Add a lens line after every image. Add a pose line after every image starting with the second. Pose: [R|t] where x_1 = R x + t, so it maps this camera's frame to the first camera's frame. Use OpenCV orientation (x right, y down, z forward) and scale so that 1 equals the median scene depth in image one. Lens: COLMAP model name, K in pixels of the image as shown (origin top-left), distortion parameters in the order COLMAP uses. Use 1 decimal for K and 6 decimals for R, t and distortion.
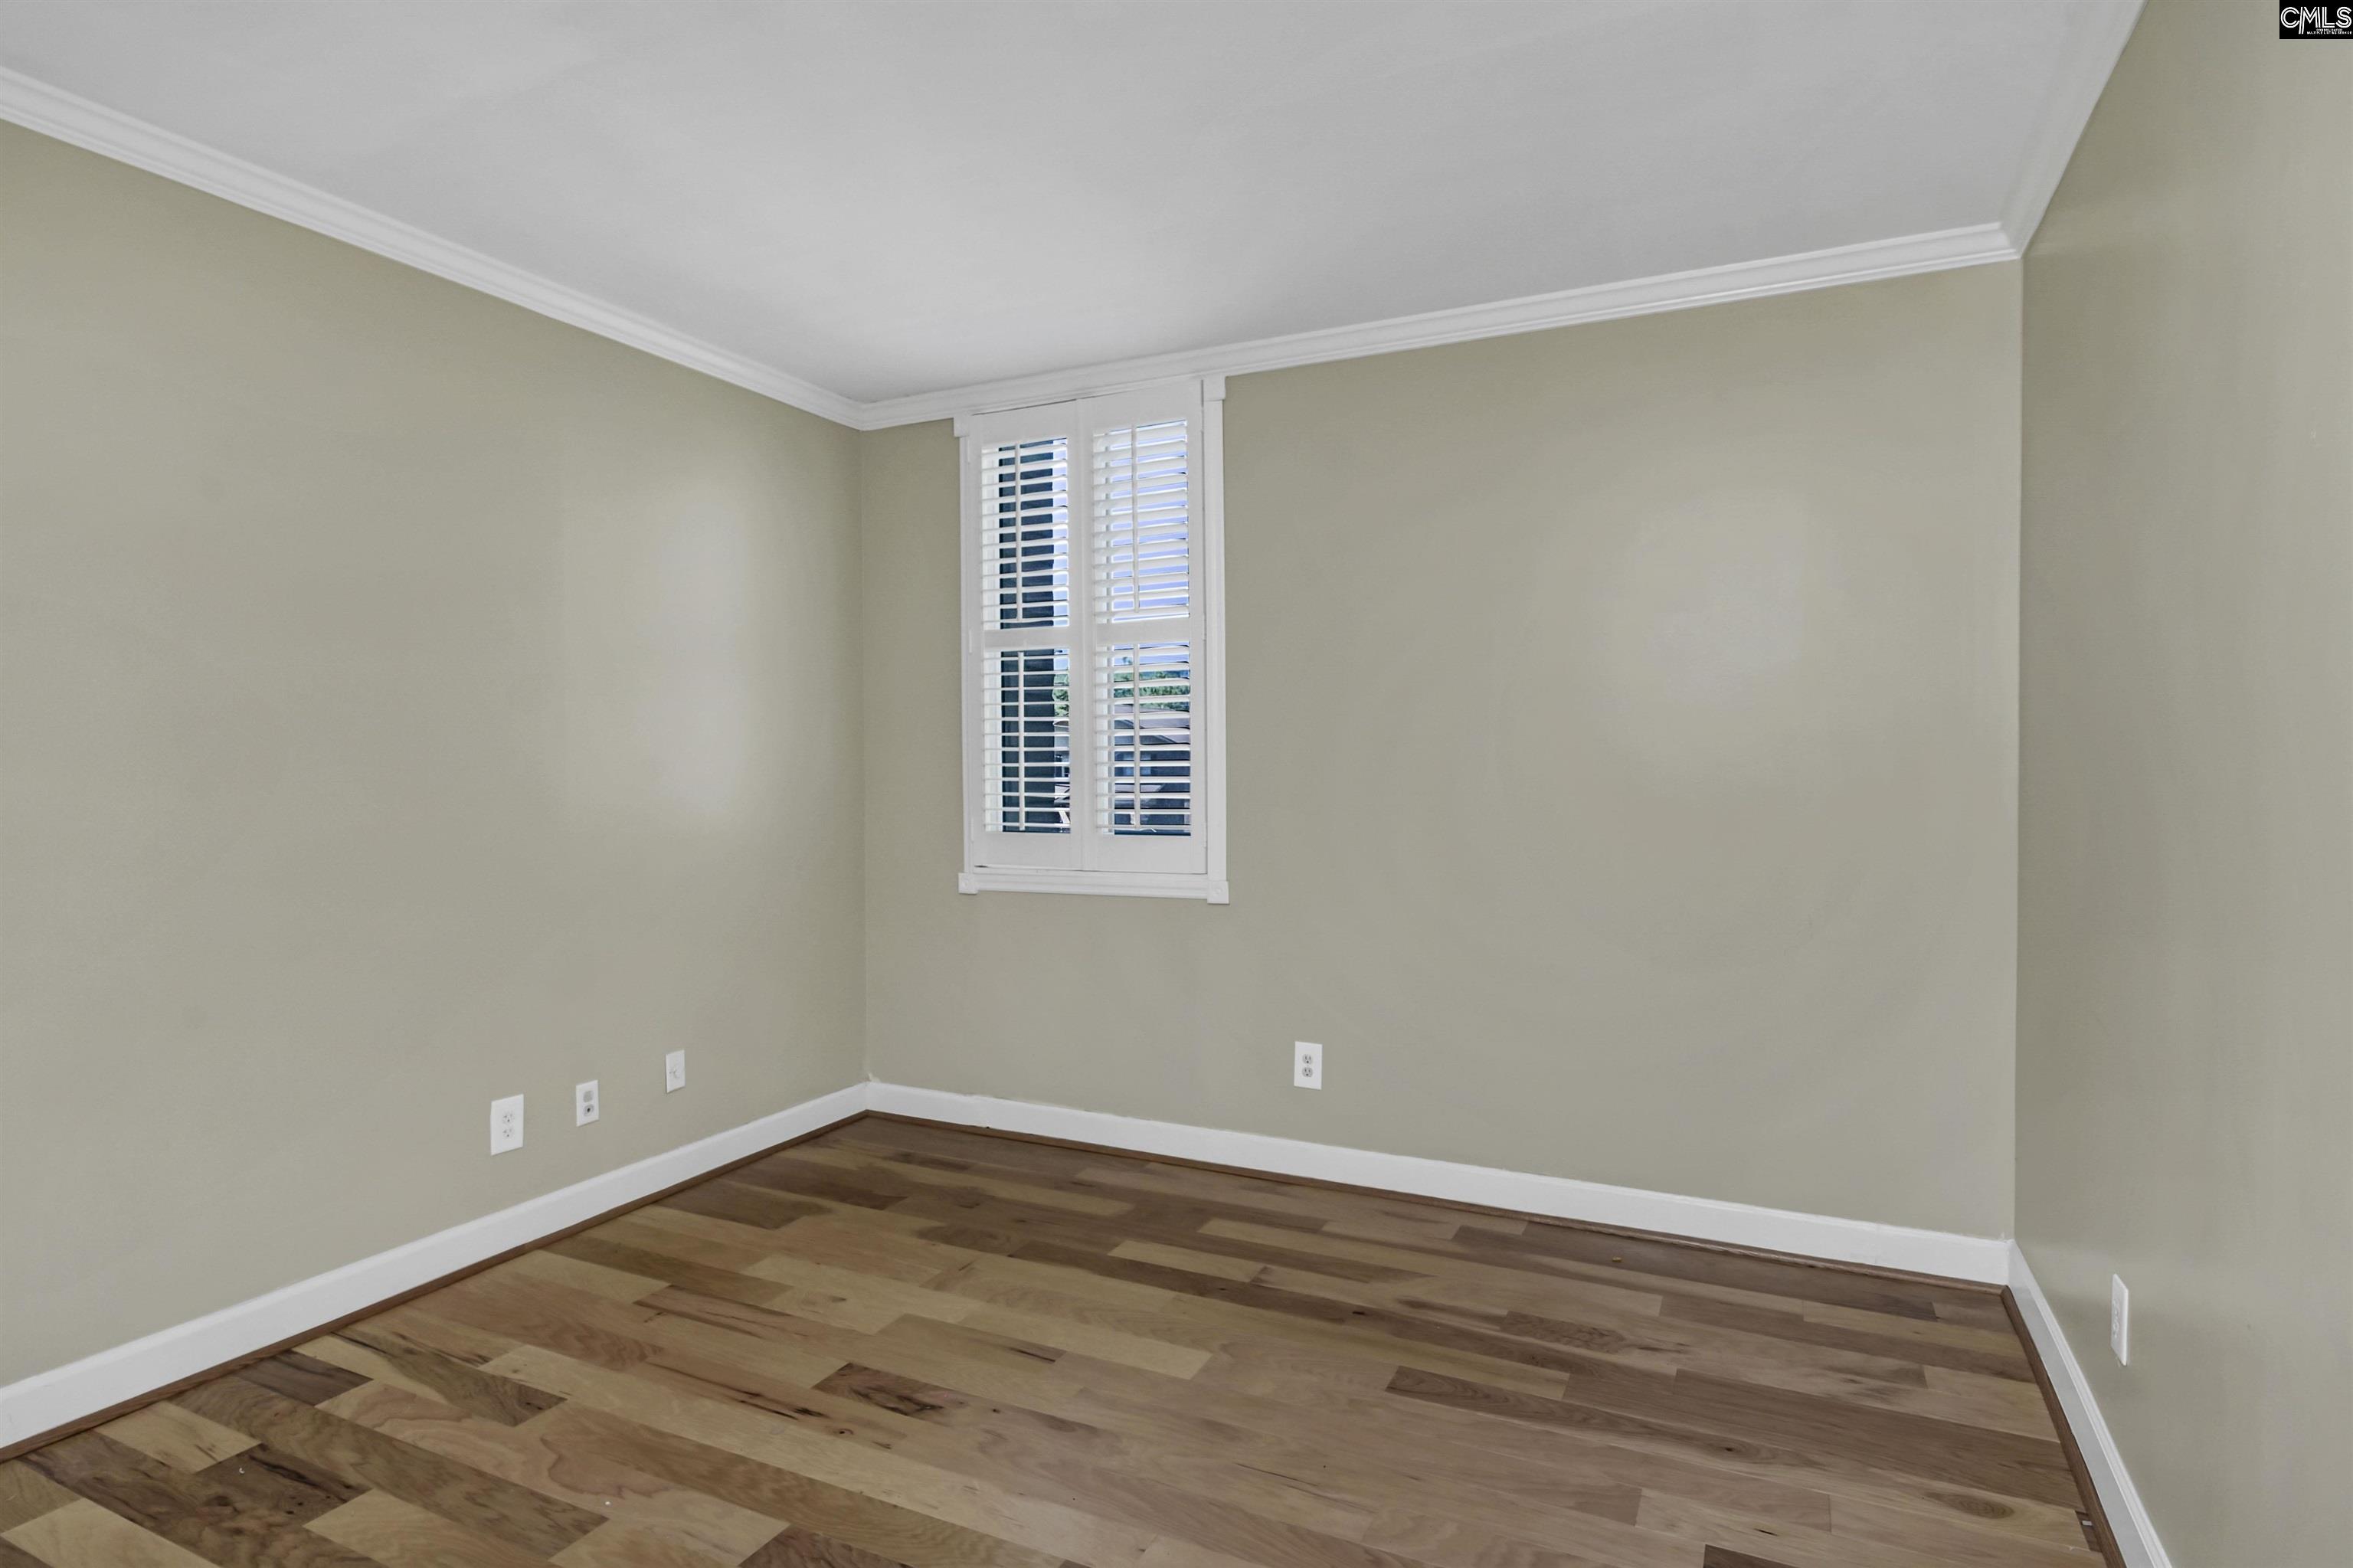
lens RADIAL K [[1225.3, 0, 1192.8], [0, 1225.3, 769.8], [0, 0, 1]] dist [0.005713, -0.006166]
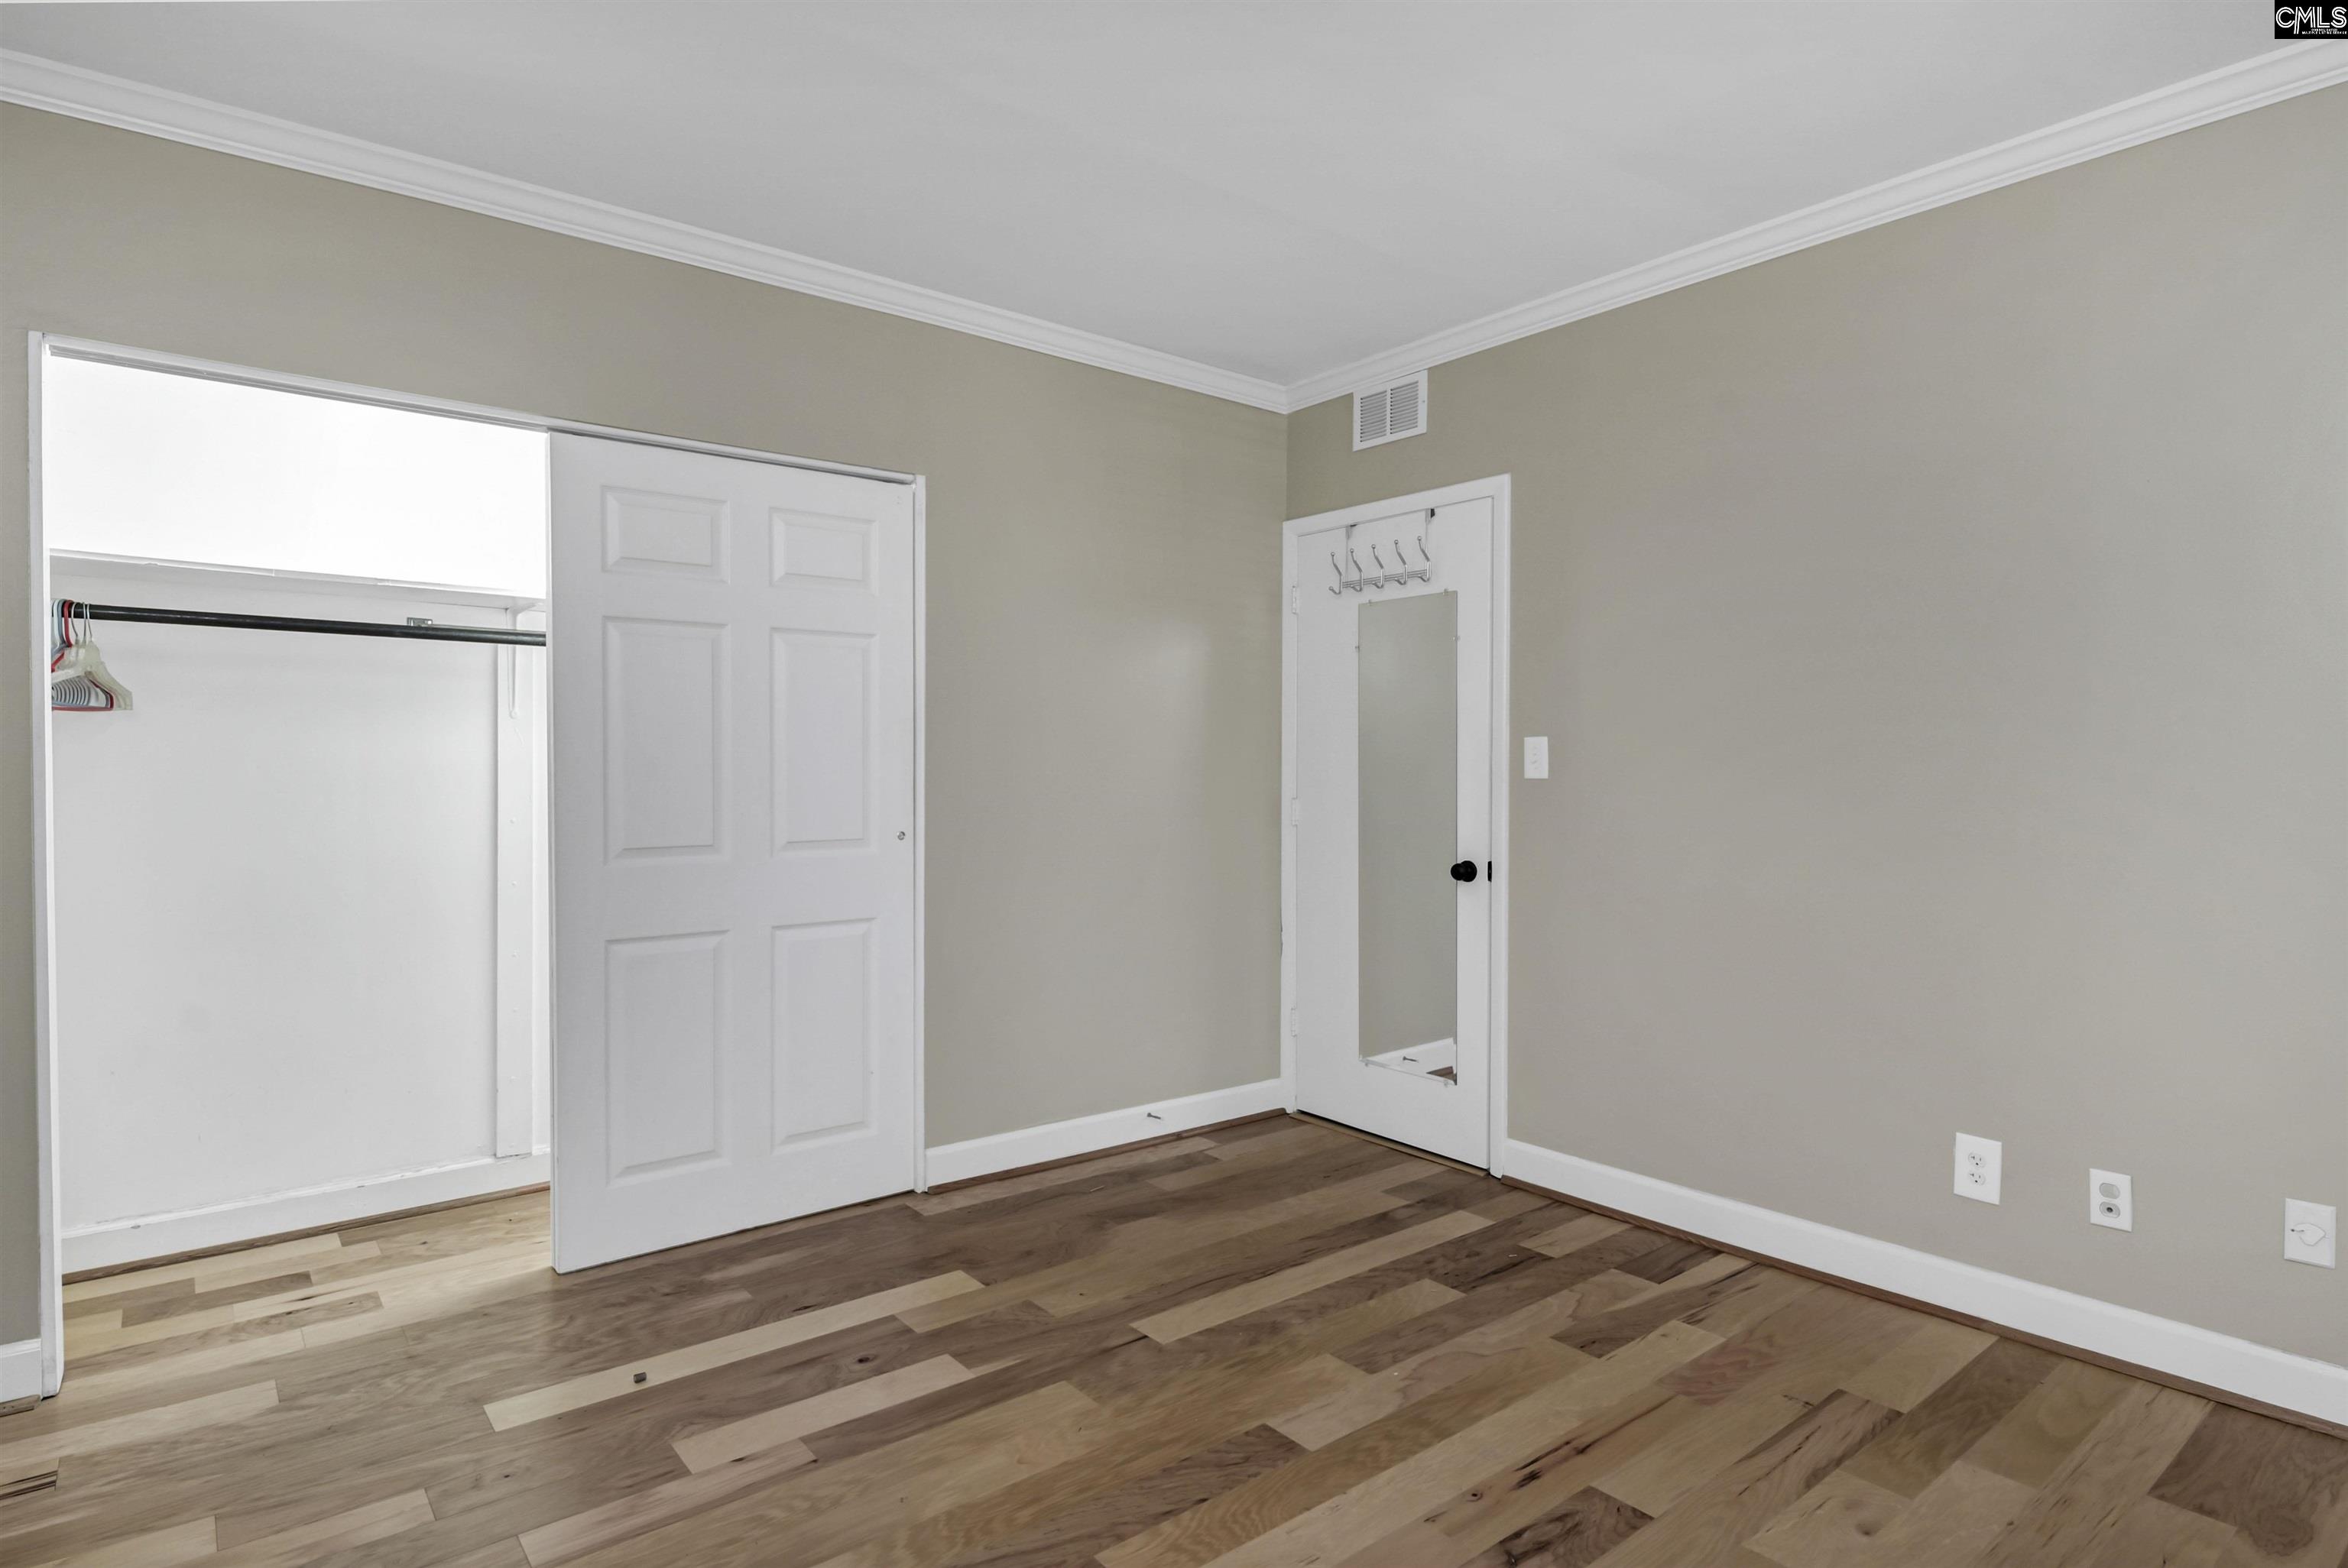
lens RADIAL K [[1222.5, 0, 1188.6], [0, 1222.5, 803.1], [0, 0, 1]] dist [0.005713, -0.006166]
pose [[-0.425471, 0.021449, -0.904718, 0.482956], [-0.009142, 0.999566, 0.027997, 0.025524], [0.904926, 0.020183, -0.425090, 0.995572]]
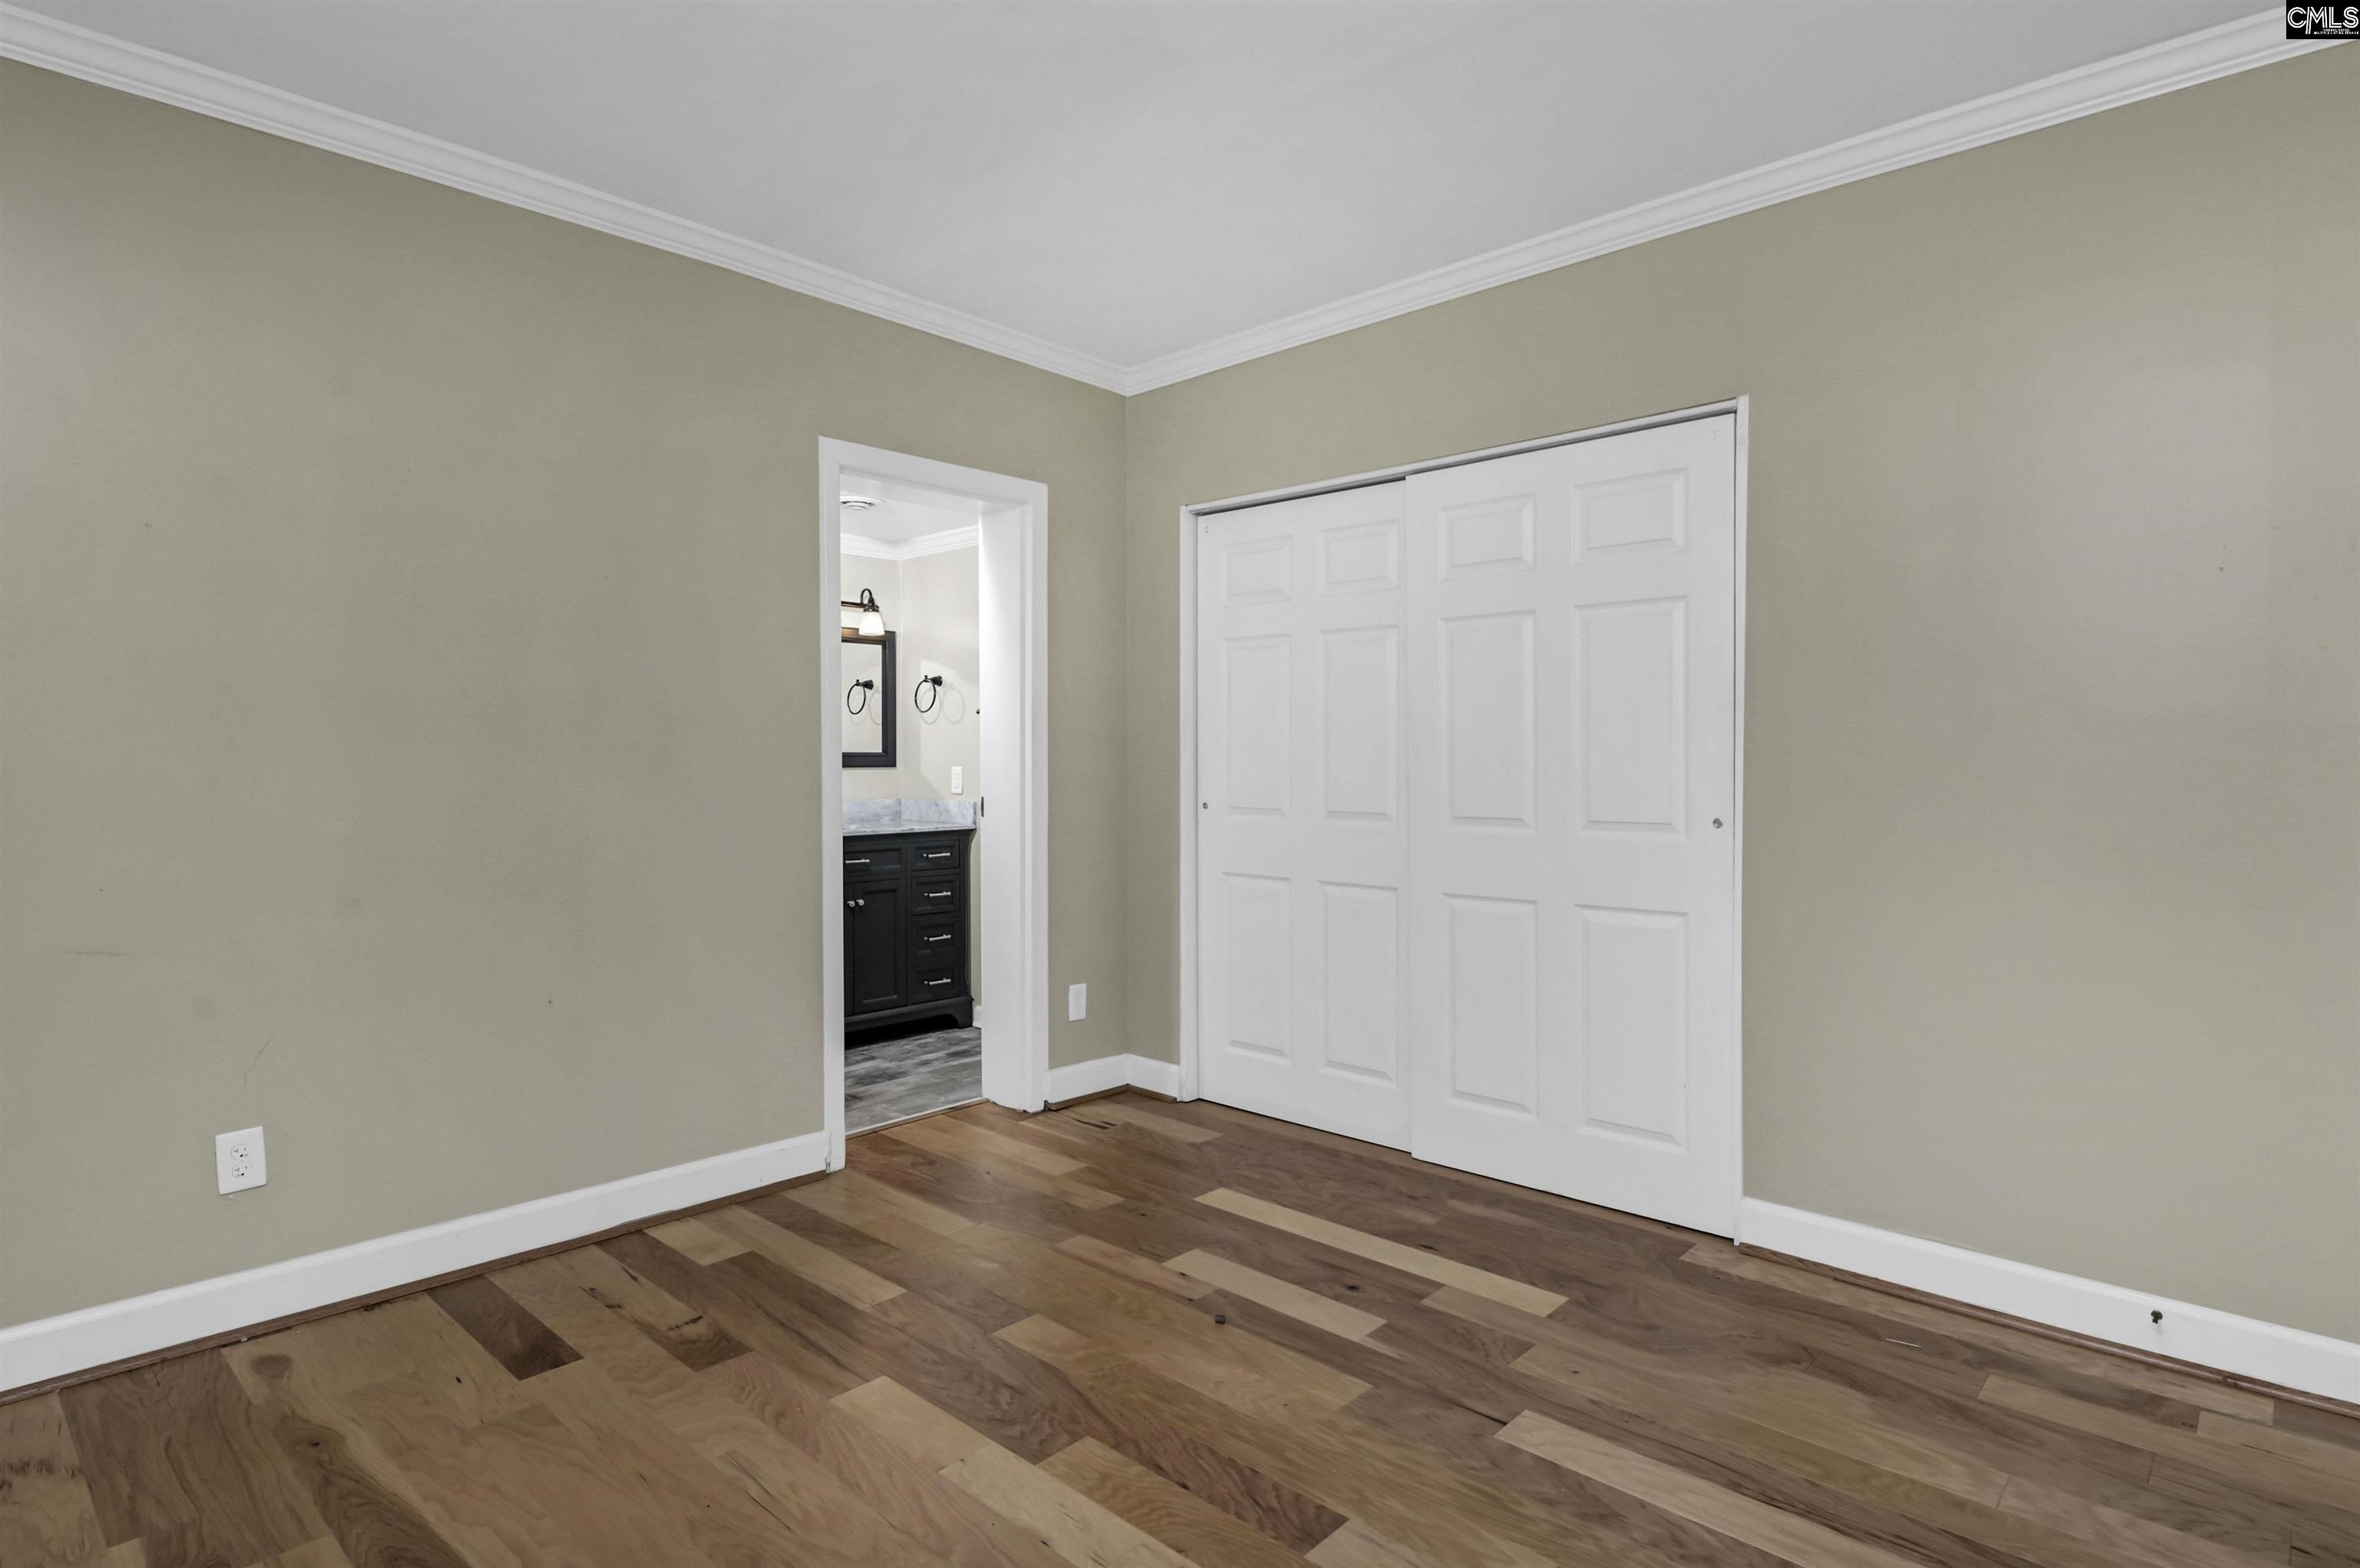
lens RADIAL K [[1228.9, 0, 1174.6], [0, 1228.9, 775.1], [0, 0, 1]] dist [0.005713, -0.006166]
pose [[-0.953253, -0.002508, 0.302163, -0.375053], [0.003816, 0.999786, 0.020337, 0.029610], [-0.302150, 0.020539, -0.953039, 1.378824]]
